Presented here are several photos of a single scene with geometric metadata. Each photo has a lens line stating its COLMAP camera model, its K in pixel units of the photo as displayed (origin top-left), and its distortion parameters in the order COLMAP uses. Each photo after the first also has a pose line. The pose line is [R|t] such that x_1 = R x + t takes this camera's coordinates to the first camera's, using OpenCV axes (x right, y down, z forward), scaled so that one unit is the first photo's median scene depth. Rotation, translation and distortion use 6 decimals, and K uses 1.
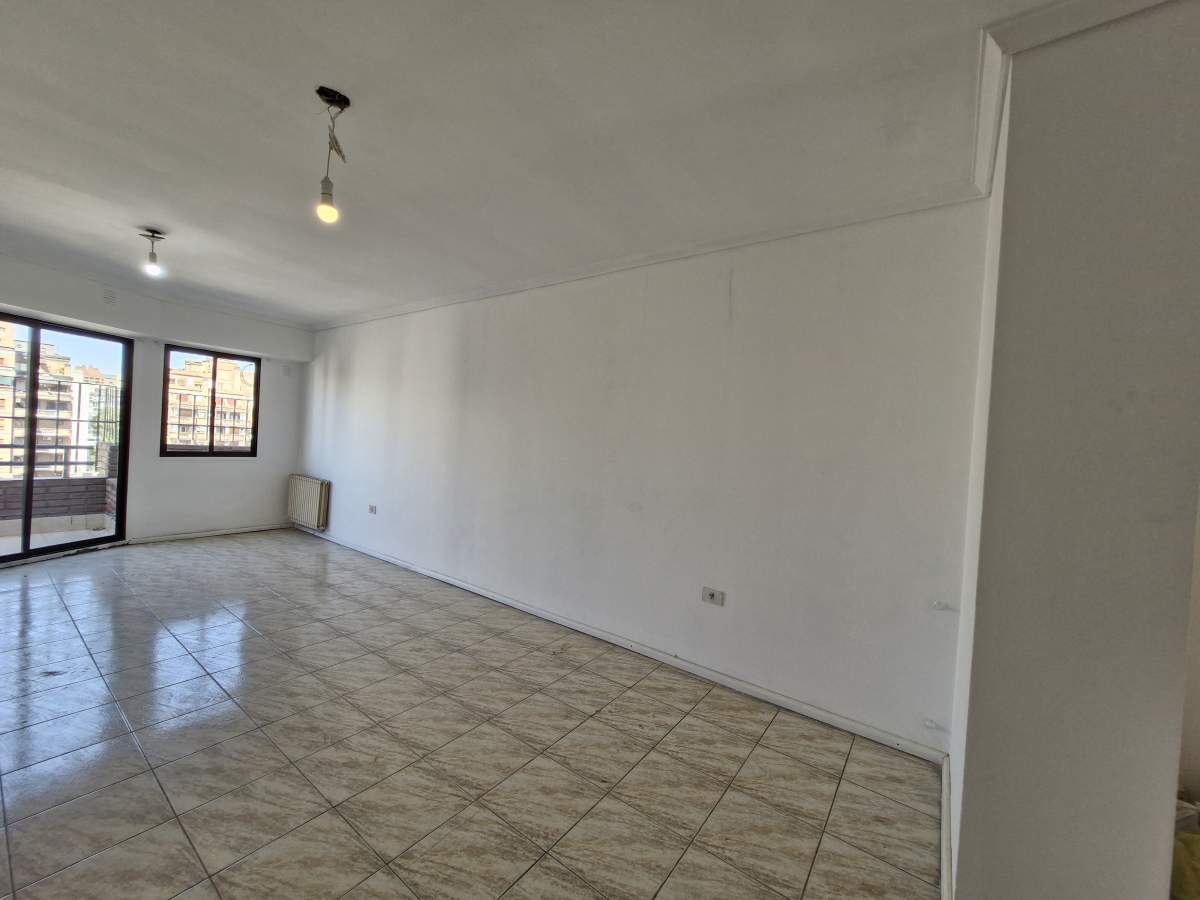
lens RADIAL K [[470.5, 0, 600.0], [0, 470.5, 450.0], [0, 0, 1]] dist [-0.001543, -0.000172]
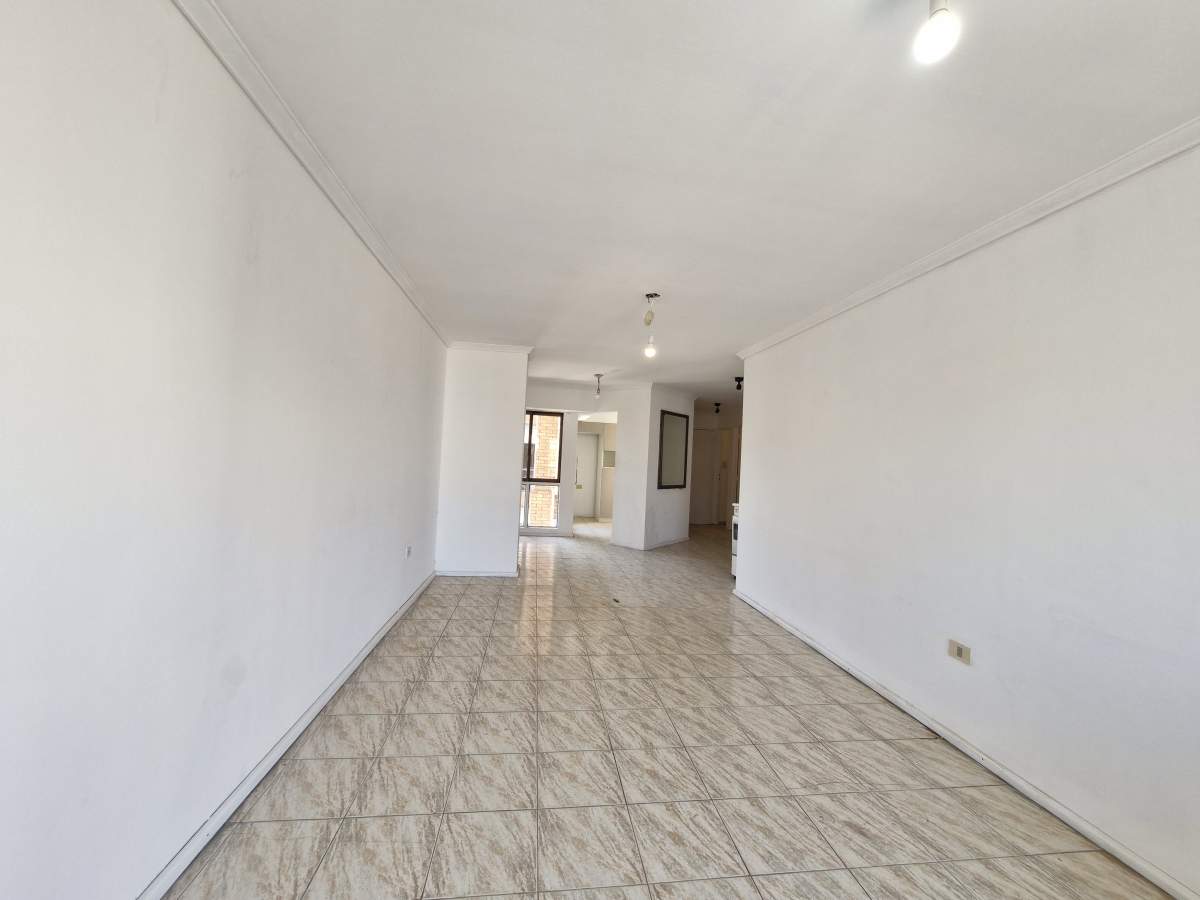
lens RADIAL K [[575.7, 0, 600.0], [0, 575.7, 450.0], [0, 0, 1]] dist [0.004082, -0.006245]
pose [[-0.710997, -0.079574, 0.698679, -1.386492], [-0.076247, 0.996443, 0.035896, -0.111623], [-0.699049, -0.027751, -0.714535, 1.844448]]
